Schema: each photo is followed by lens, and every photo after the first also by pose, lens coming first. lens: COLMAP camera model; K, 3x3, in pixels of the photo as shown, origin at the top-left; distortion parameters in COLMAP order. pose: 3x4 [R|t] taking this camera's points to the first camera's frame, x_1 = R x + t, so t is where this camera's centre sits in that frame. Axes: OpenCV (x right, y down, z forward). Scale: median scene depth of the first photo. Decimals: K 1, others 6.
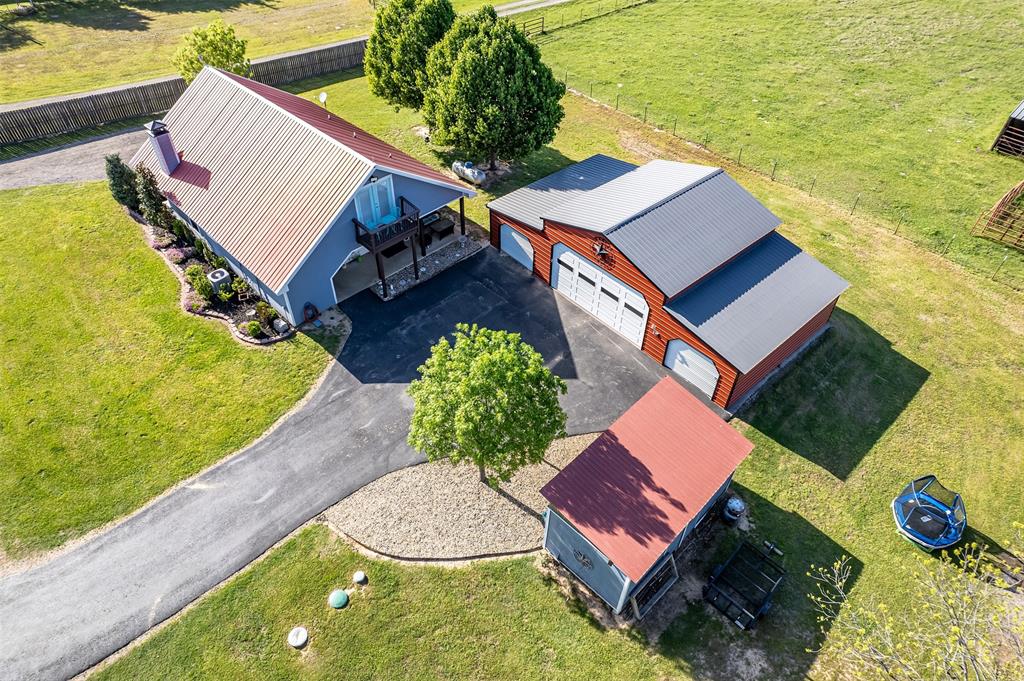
lens RADIAL K [[650.5, 0, 515.3], [0, 650.5, 345.6], [0, 0, 1]] dist [-0.073313, 0.066669]
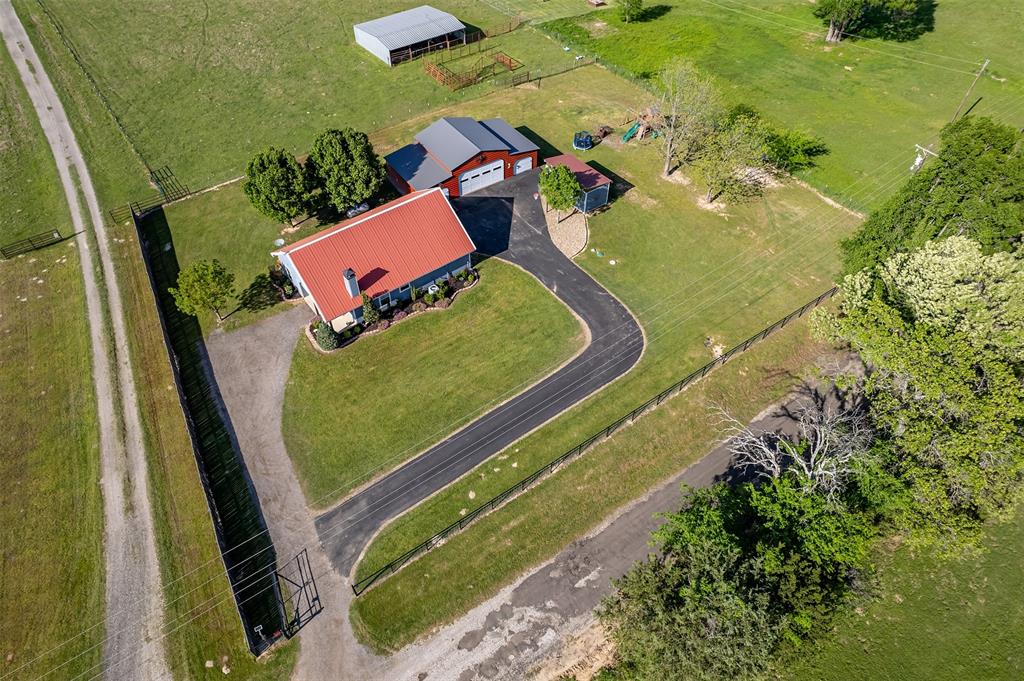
lens RADIAL K [[663.6, 0, 512.0], [0, 663.6, 340.5], [0, 0, 1]] dist [-0.084441, 0.076463]
pose [[0.131418, -0.739751, 0.659922, -1.678044], [0.693872, 0.544081, 0.471718, -0.721456], [-0.708005, 0.395909, 0.584795, -0.241215]]
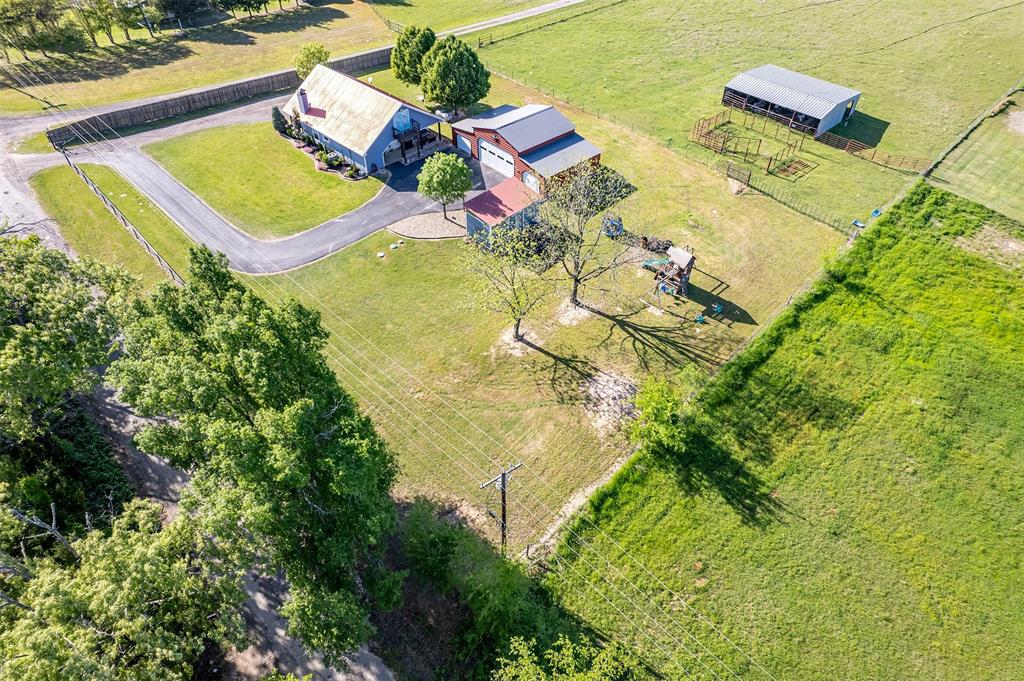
lens RADIAL K [[650.5, 0, 515.3], [0, 650.5, 345.6], [0, 0, 1]] dist [-0.073313, 0.066669]
pose [[0.999911, -0.012714, 0.003991, 0.153959], [0.012705, 0.999917, 0.002280, 0.514083], [-0.004019, -0.002229, 0.999989, -1.163310]]
